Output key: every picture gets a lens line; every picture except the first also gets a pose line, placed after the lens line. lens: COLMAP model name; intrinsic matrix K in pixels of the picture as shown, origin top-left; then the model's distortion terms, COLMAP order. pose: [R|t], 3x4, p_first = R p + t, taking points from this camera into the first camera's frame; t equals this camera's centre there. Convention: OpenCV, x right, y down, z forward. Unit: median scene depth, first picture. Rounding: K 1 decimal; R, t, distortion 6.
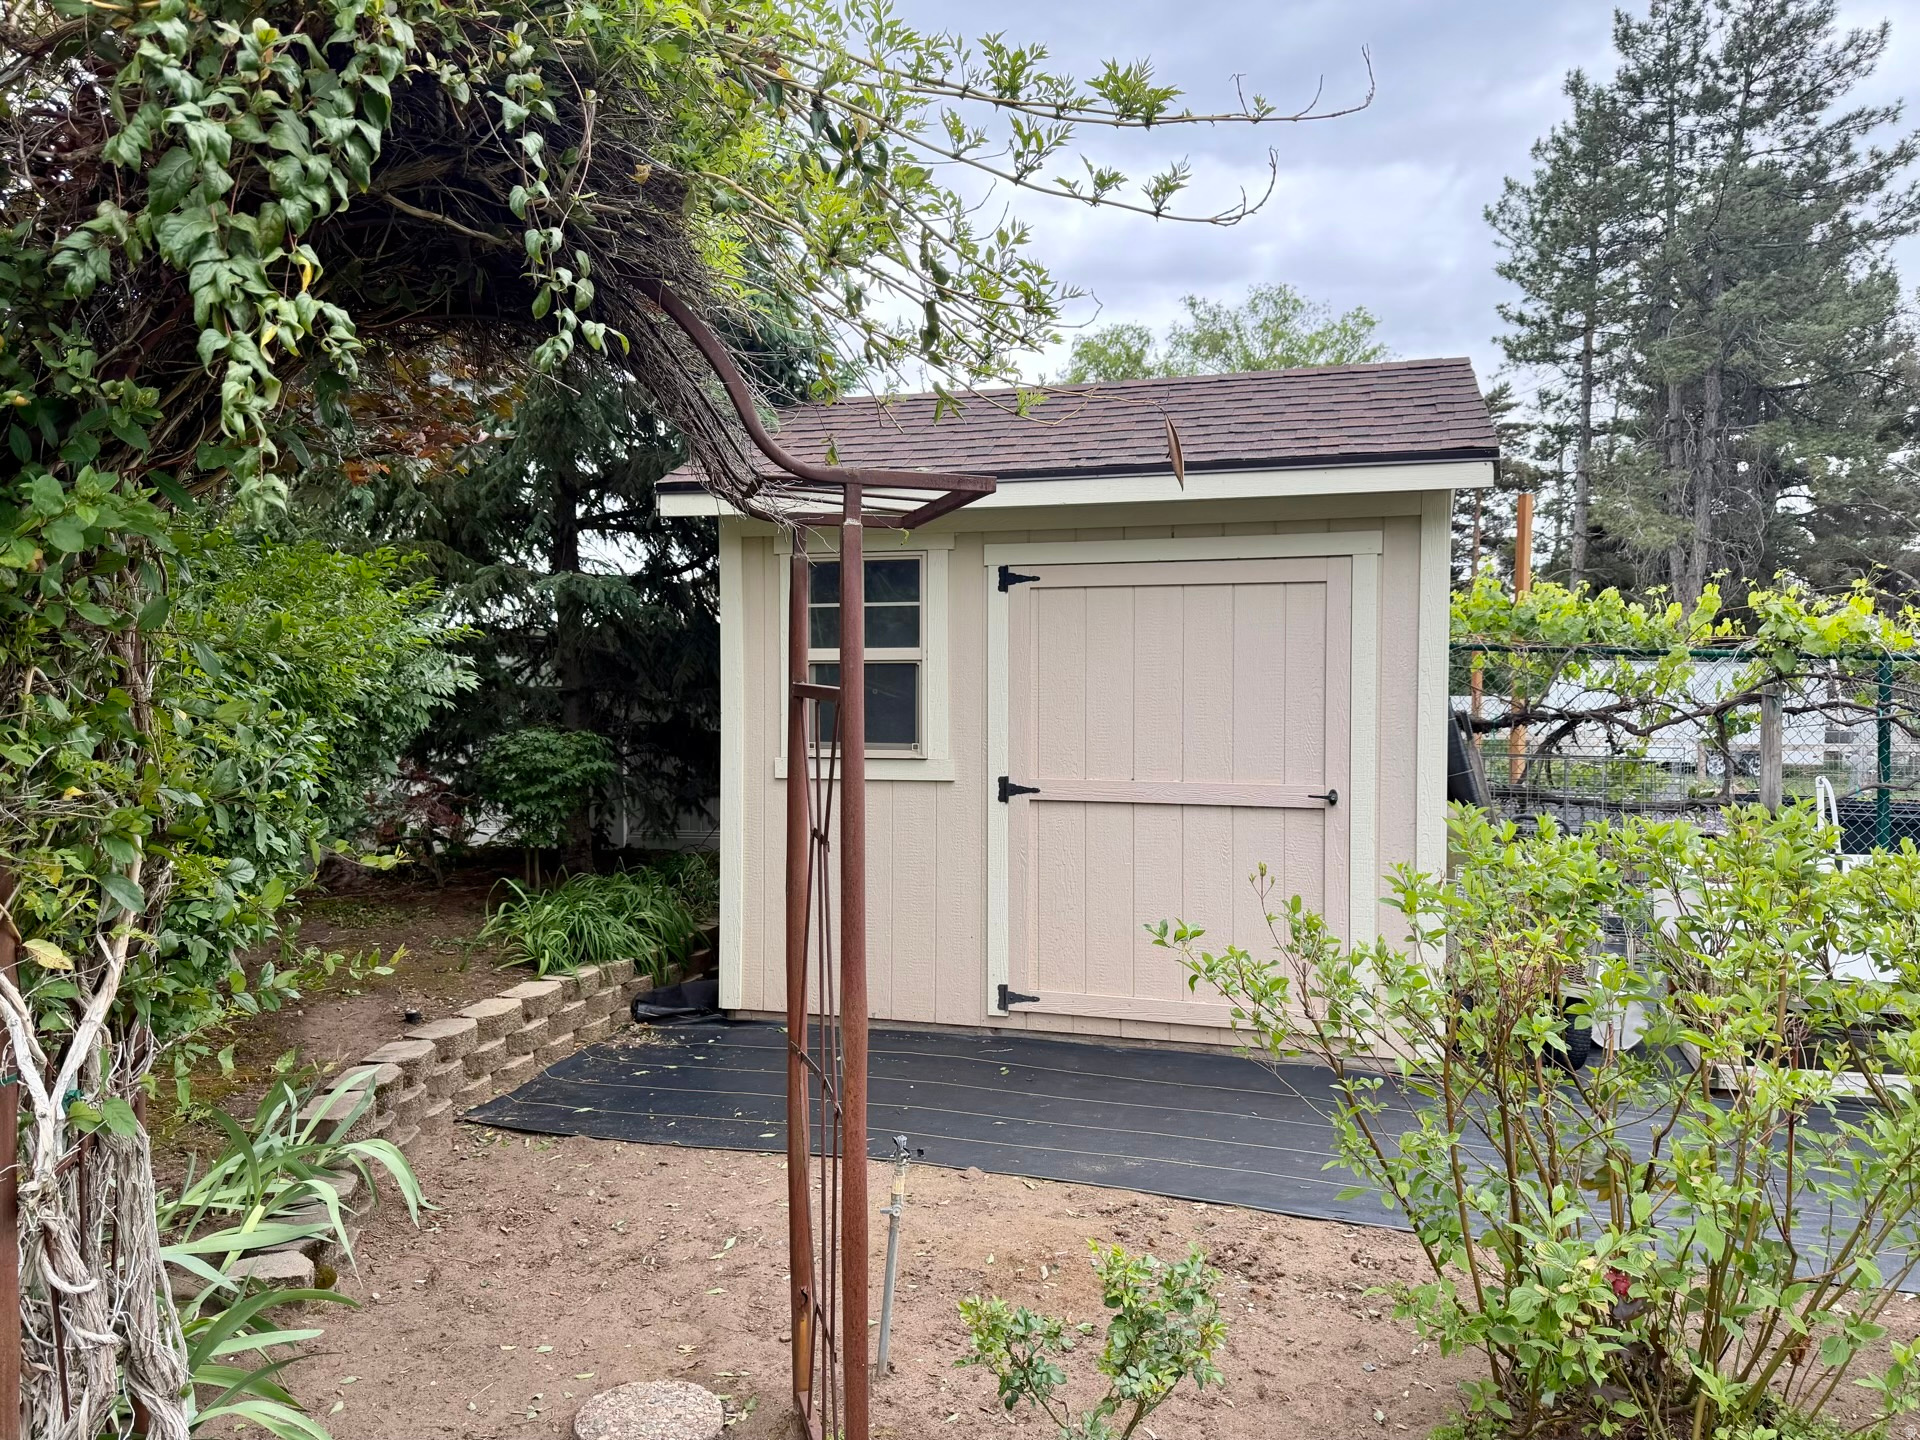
lens RADIAL K [[1383.1, 0, 962.8], [0, 1383.1, 725.1], [0, 0, 1]] dist [0.007772, -0.004066]
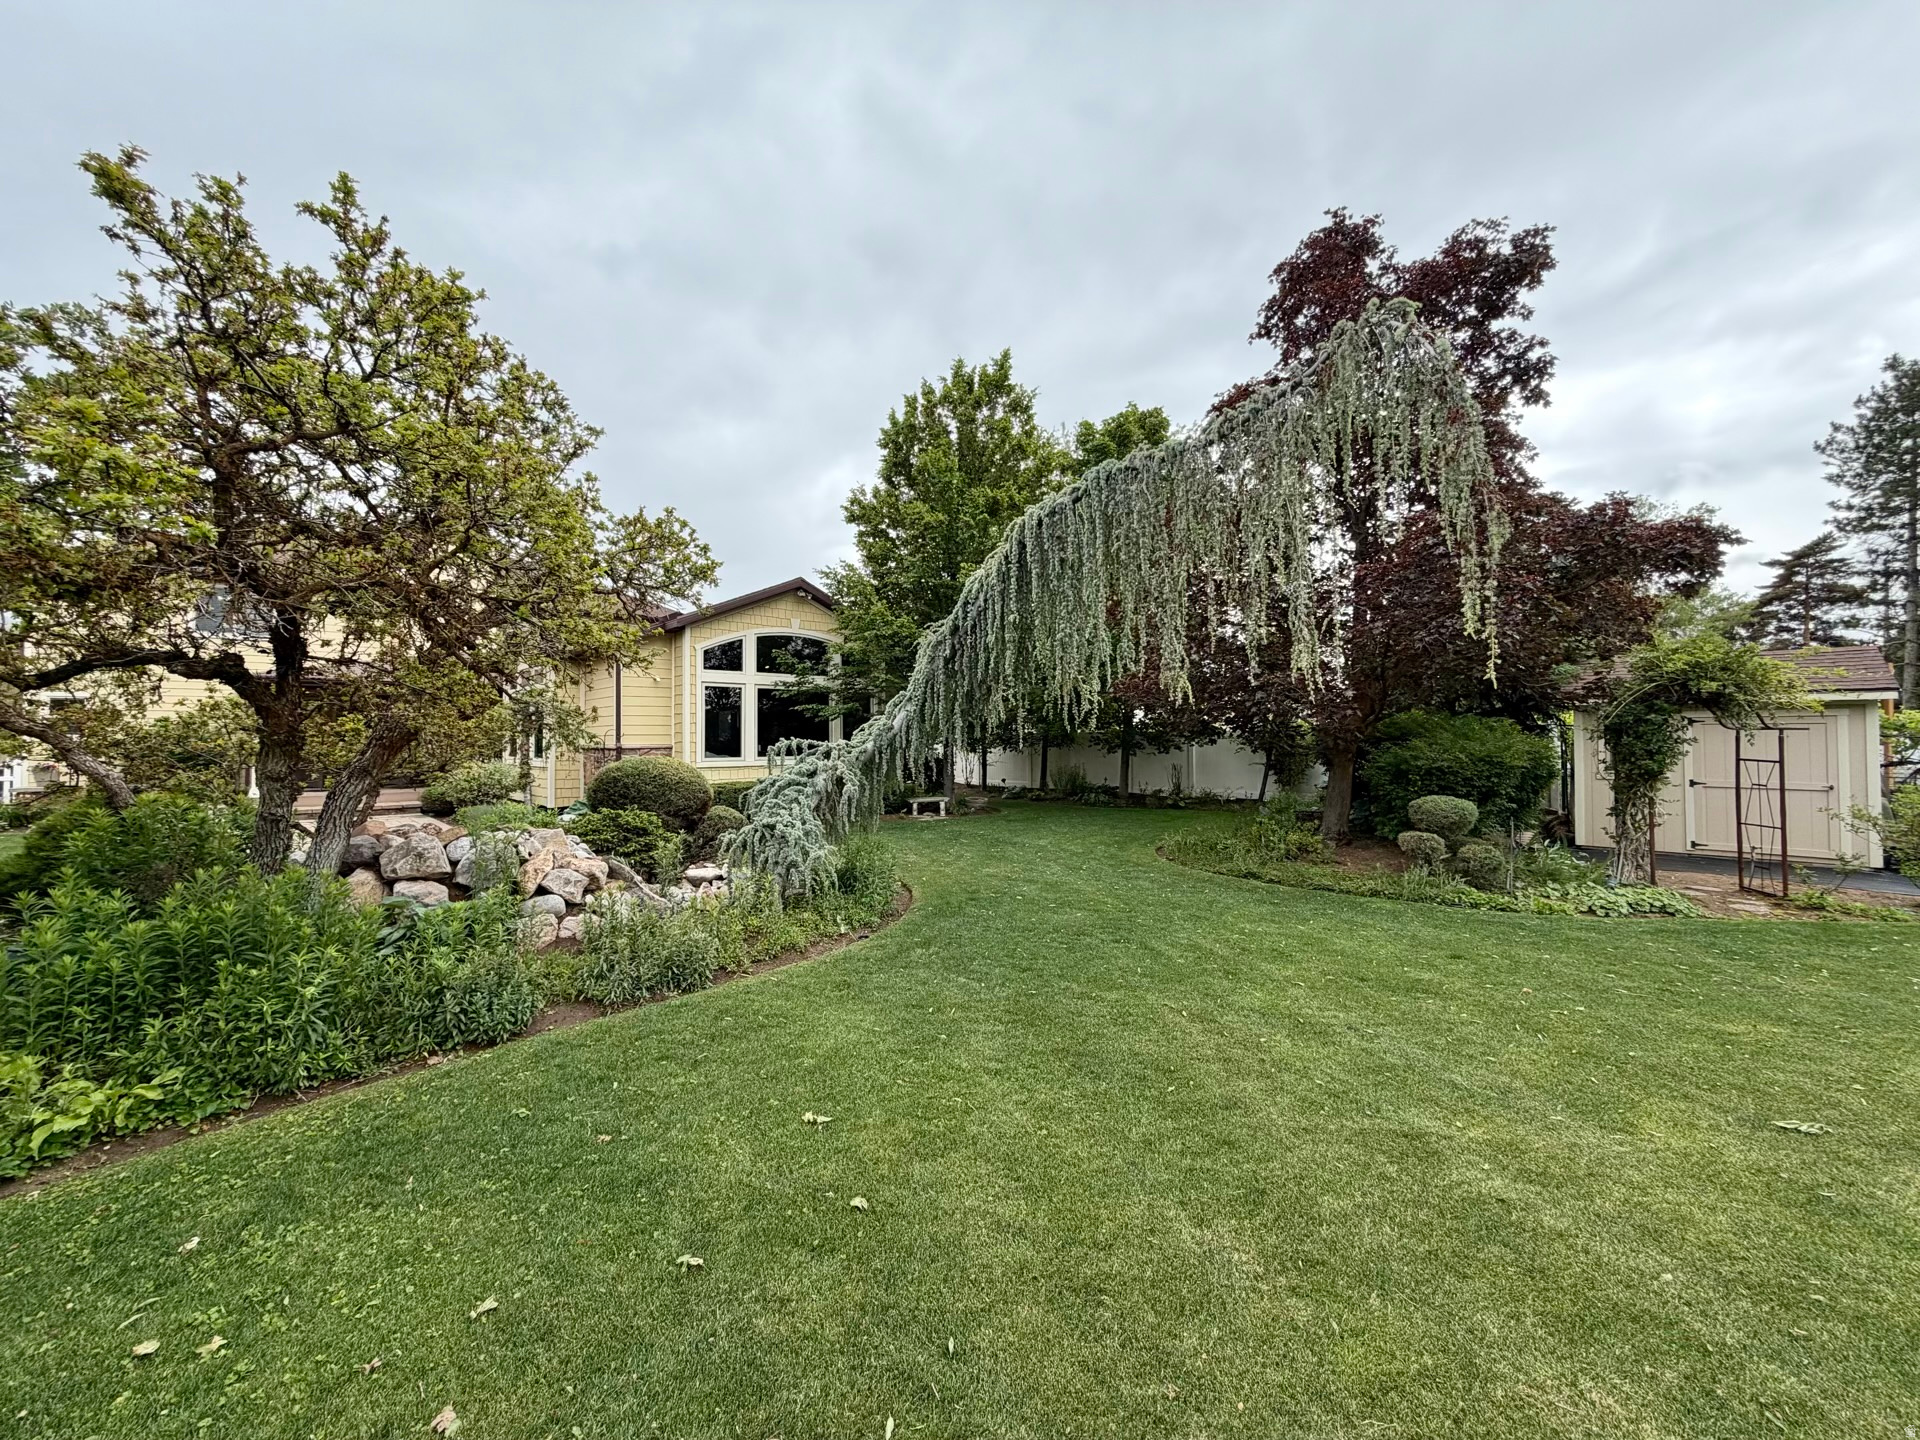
lens RADIAL K [[758.5, 0, 958.5], [0, 758.5, 713.7], [0, 0, 1]] dist [0.002455, 0.000058]
pose [[0.888992, -0.015790, -0.457649, -0.110598], [-0.009097, 0.998599, -0.052124, -0.001616], [0.457831, 0.050501, 0.887604, -0.232394]]
